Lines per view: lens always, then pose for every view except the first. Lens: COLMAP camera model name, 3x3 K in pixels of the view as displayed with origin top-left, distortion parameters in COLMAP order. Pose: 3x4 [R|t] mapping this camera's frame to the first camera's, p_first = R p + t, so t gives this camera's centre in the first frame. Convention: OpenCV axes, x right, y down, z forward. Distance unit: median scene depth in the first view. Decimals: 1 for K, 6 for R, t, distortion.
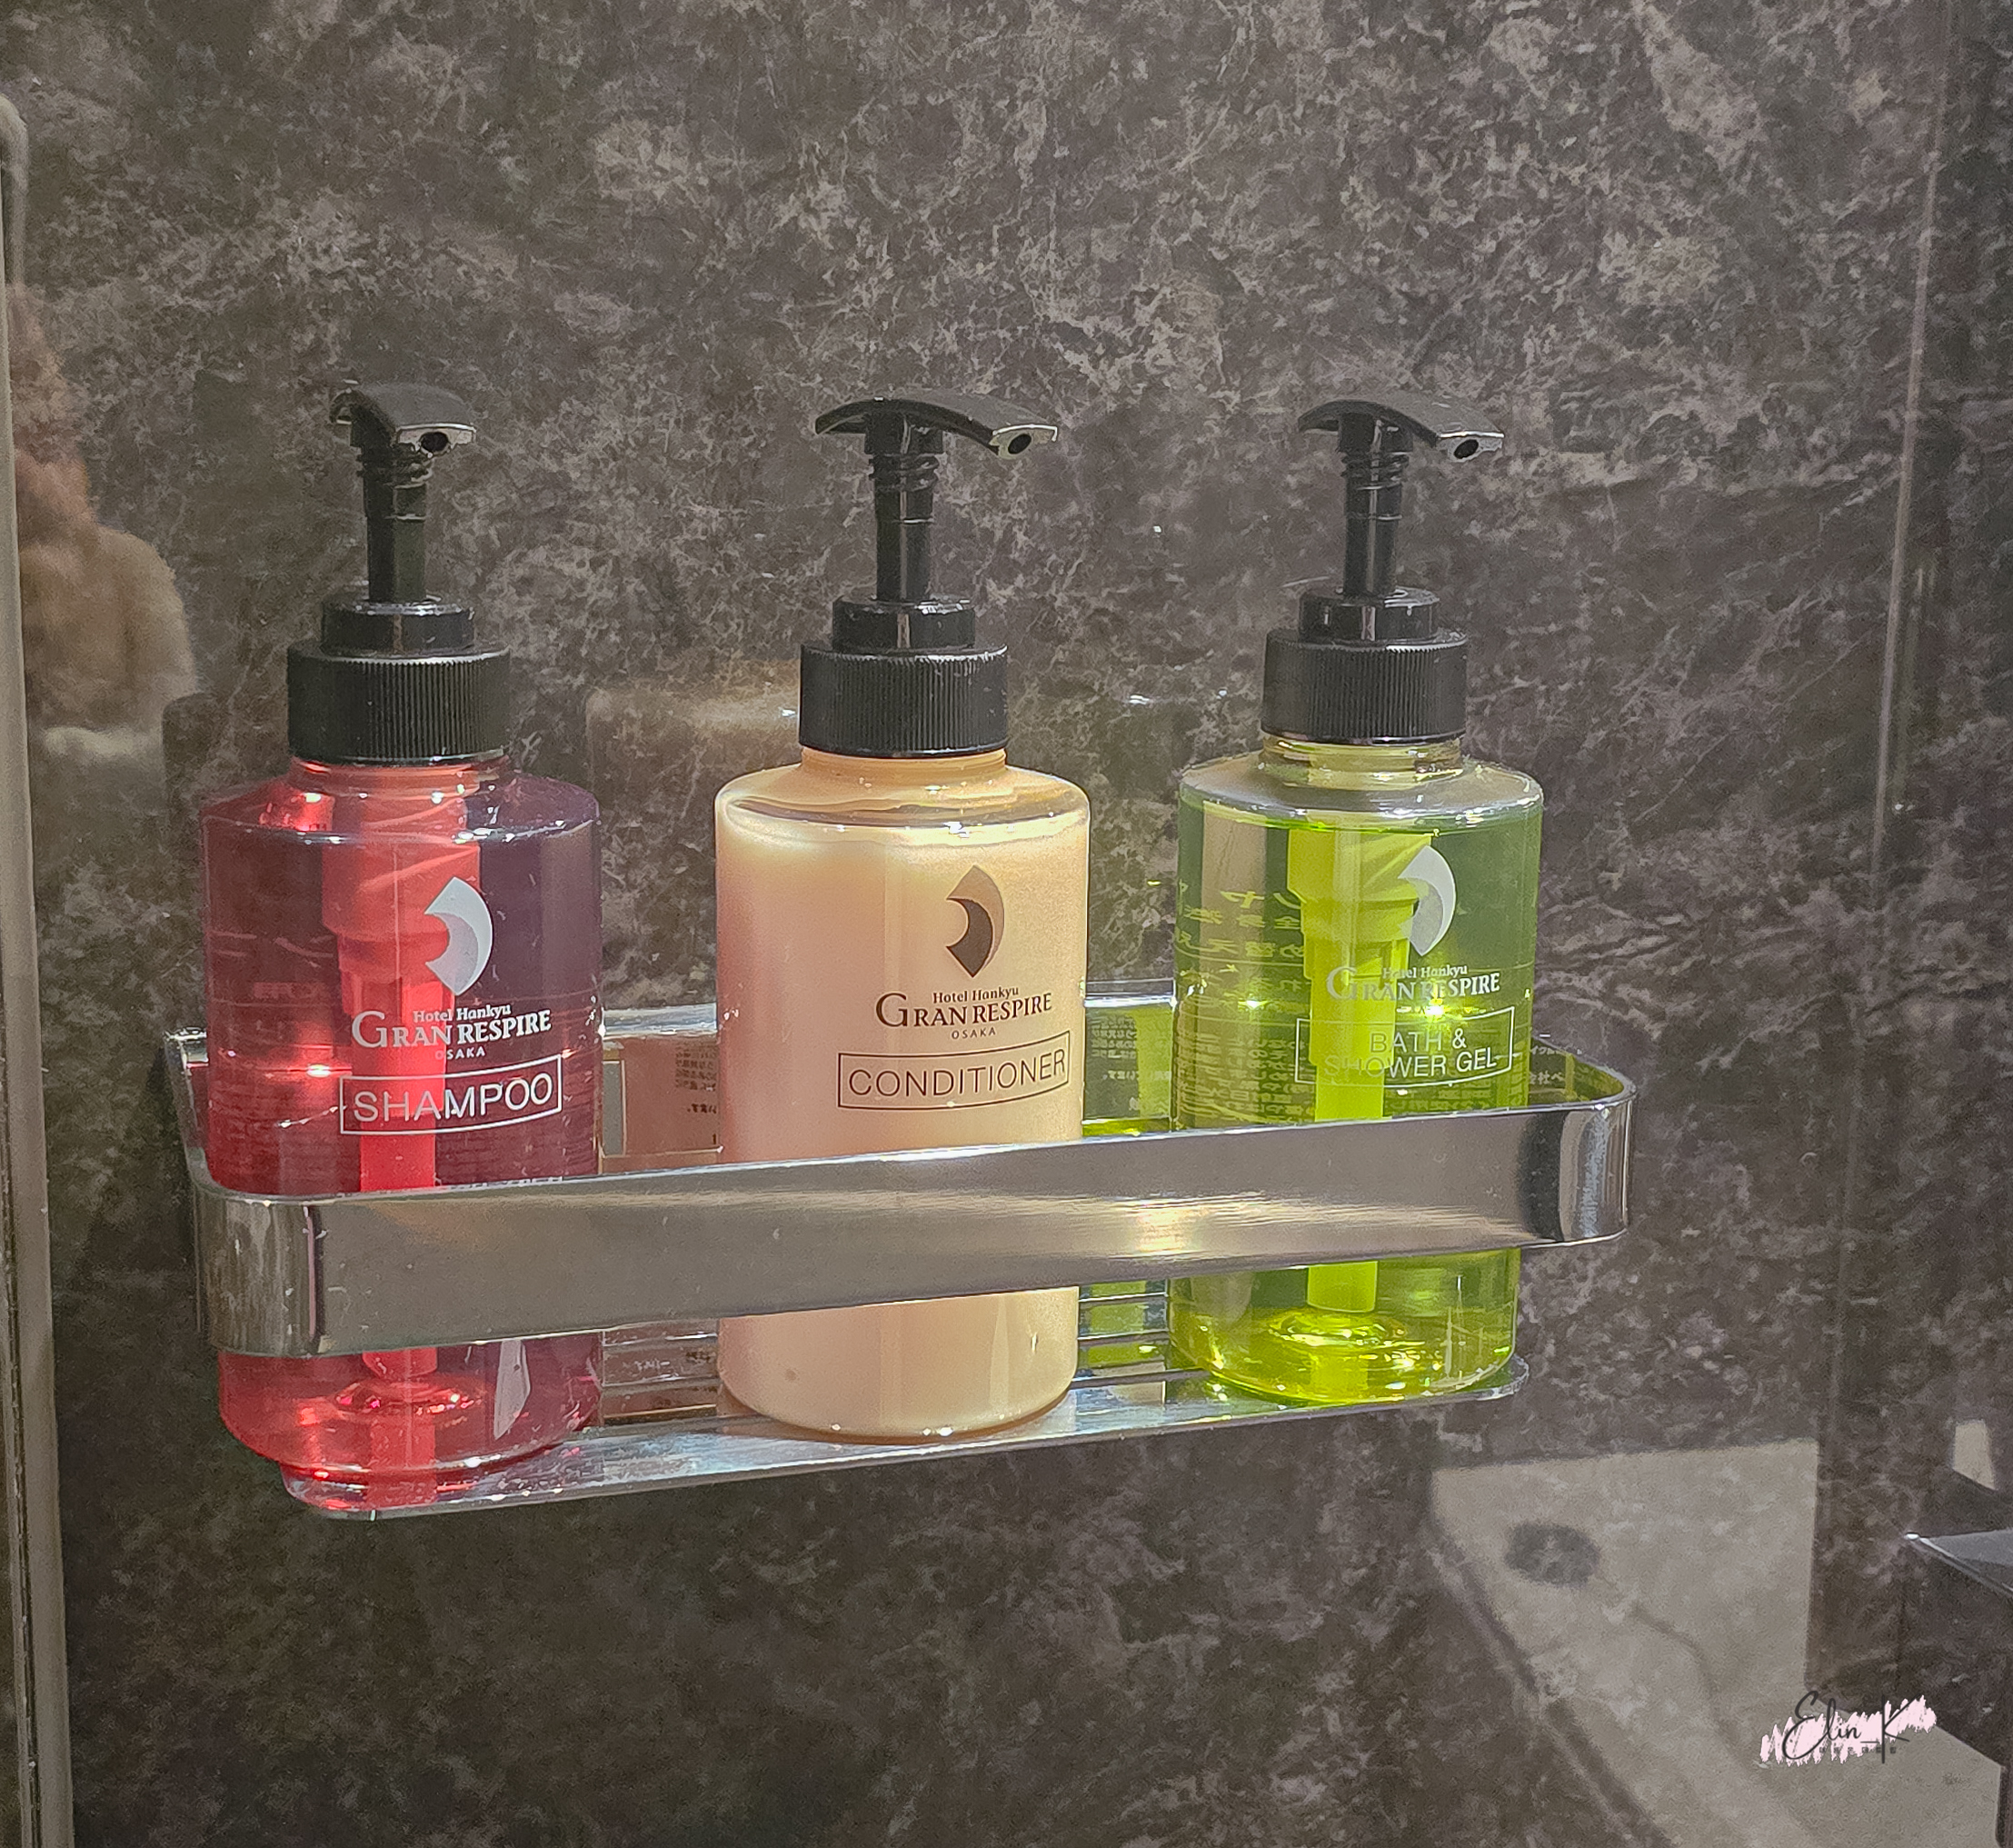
lens RADIAL K [[3276.6, 0, 1008.8], [0, 3276.6, 932.1], [0, 0, 1]] dist [0.053148, 0.000000]
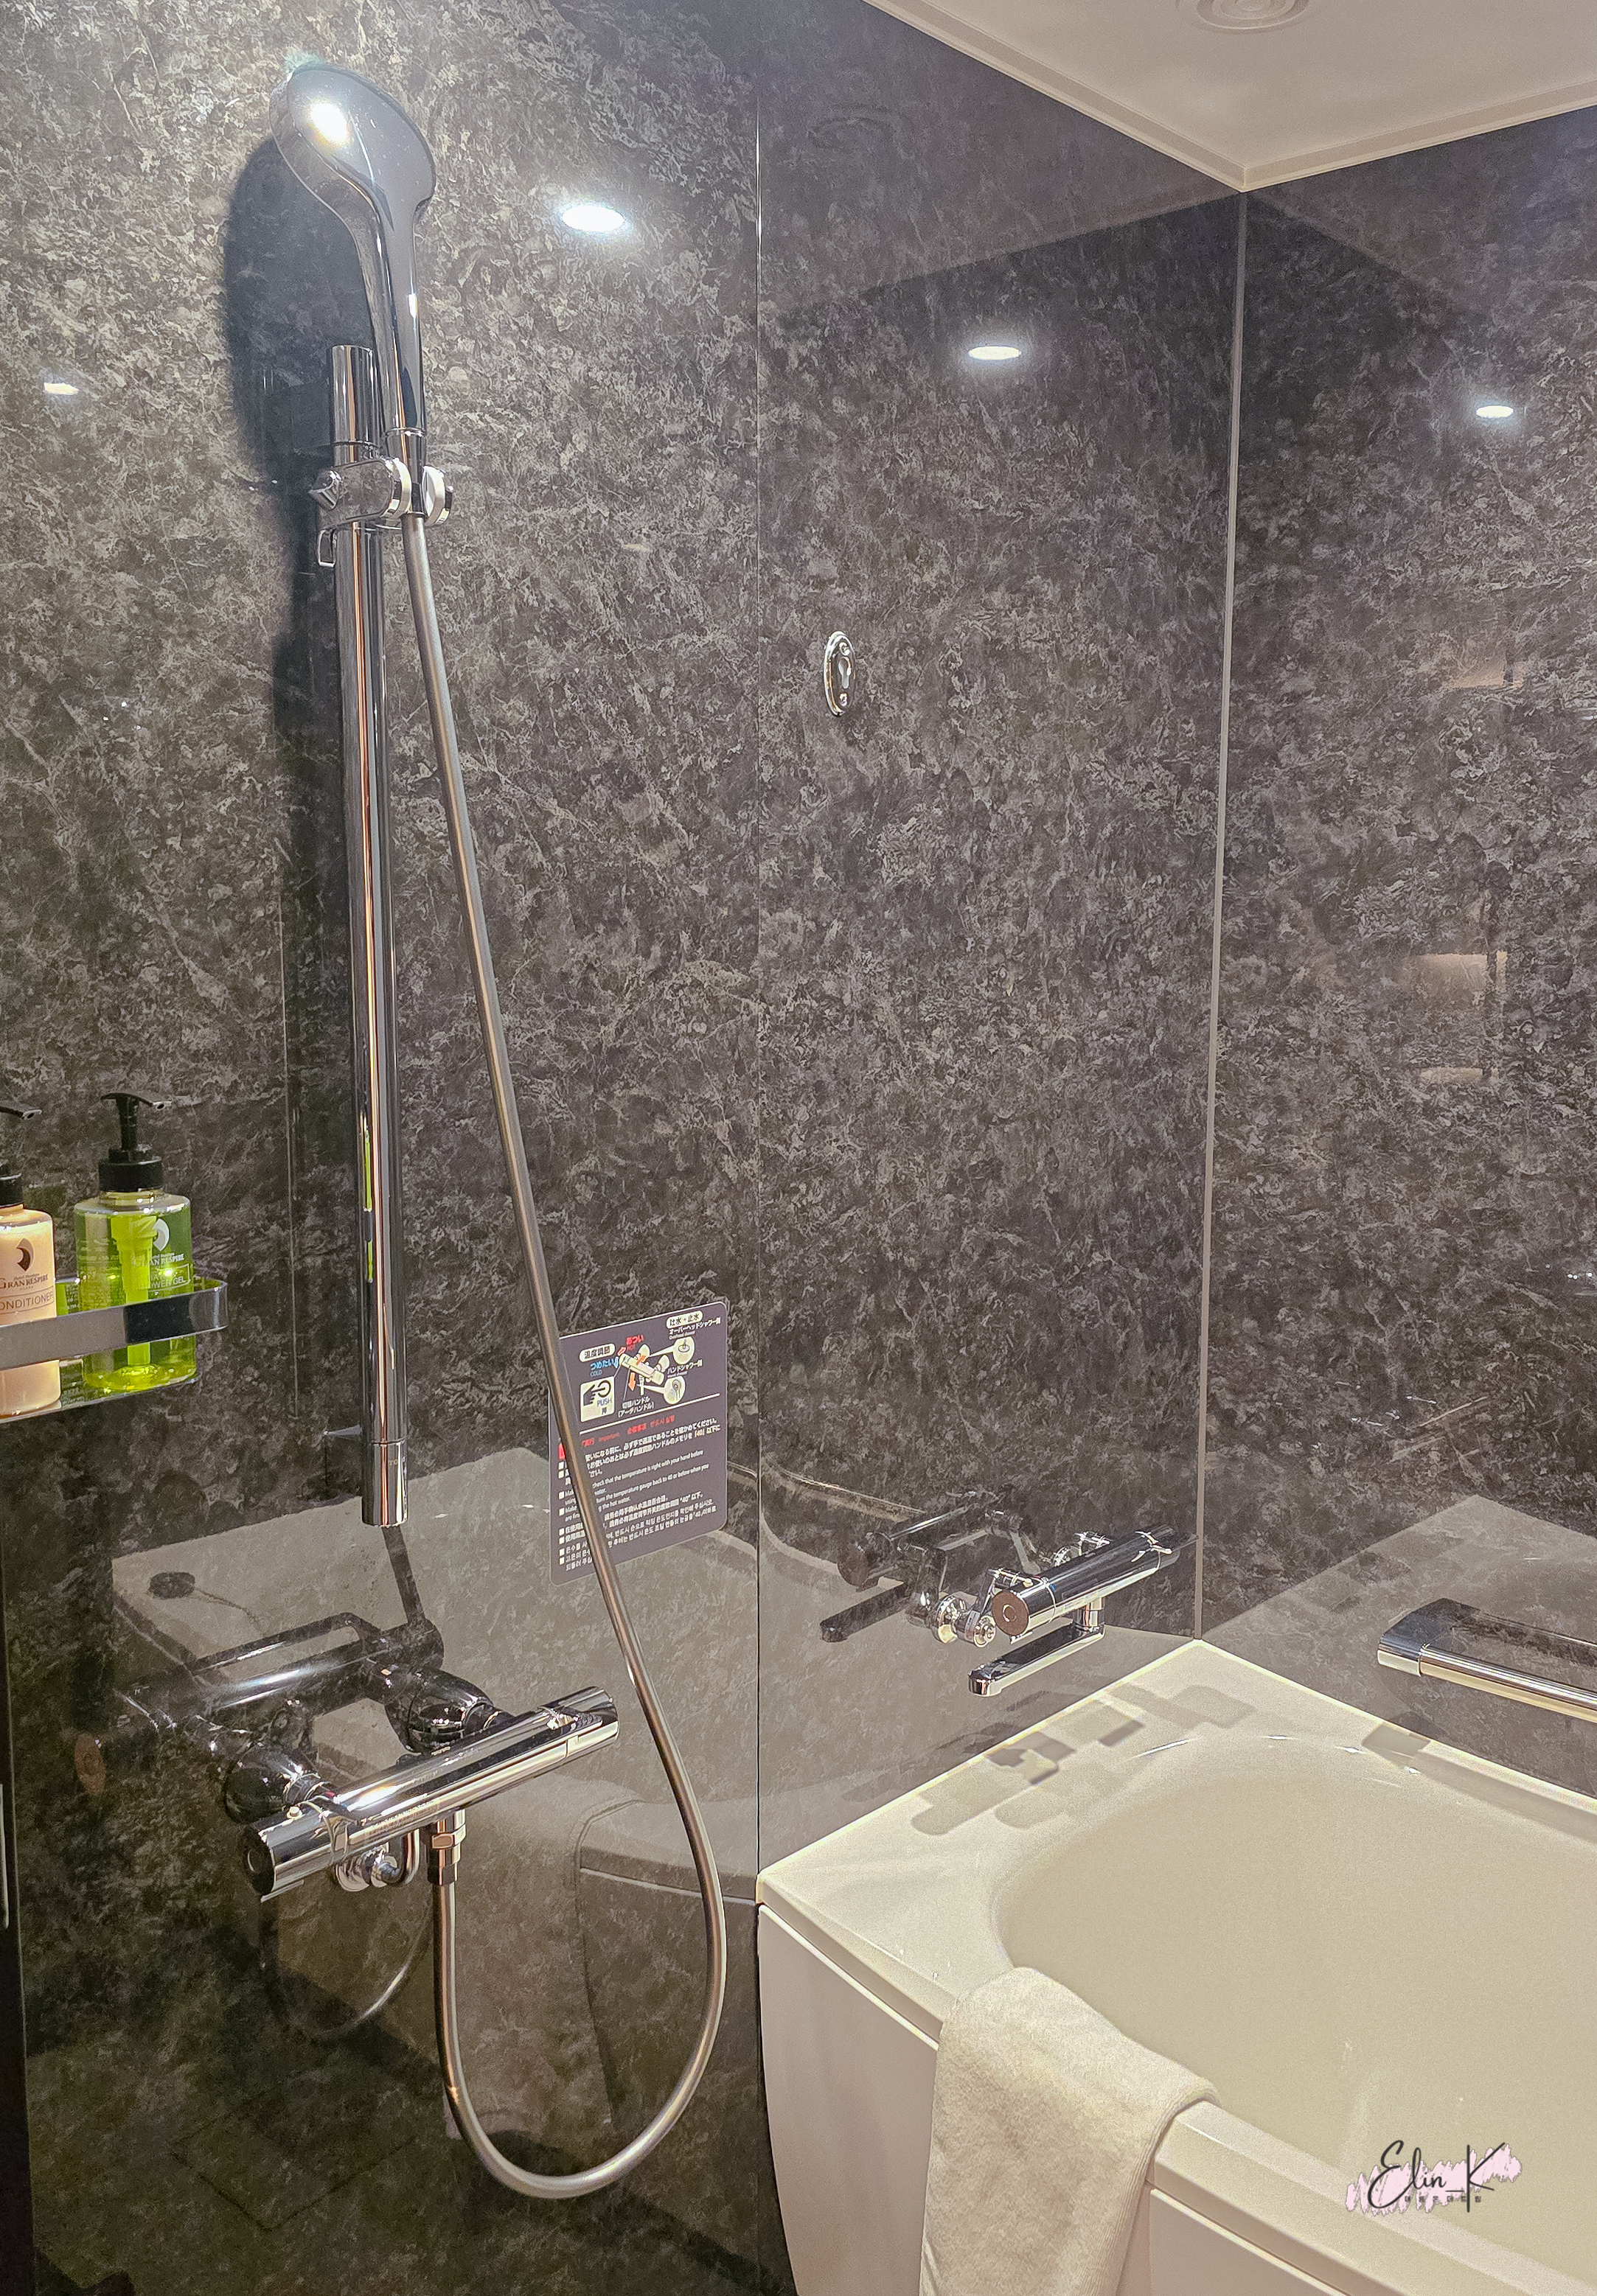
lens RADIAL K [[1932.6, 0, 808.6], [0, 1932.6, 1158.7], [0, 0, 1]] dist [0.065543, -0.004781]
pose [[0.863862, -0.090009, 0.495622, -0.243607], [0.122408, 0.991924, -0.033215, 0.052253], [-0.488630, 0.089361, 0.867903, -0.935467]]
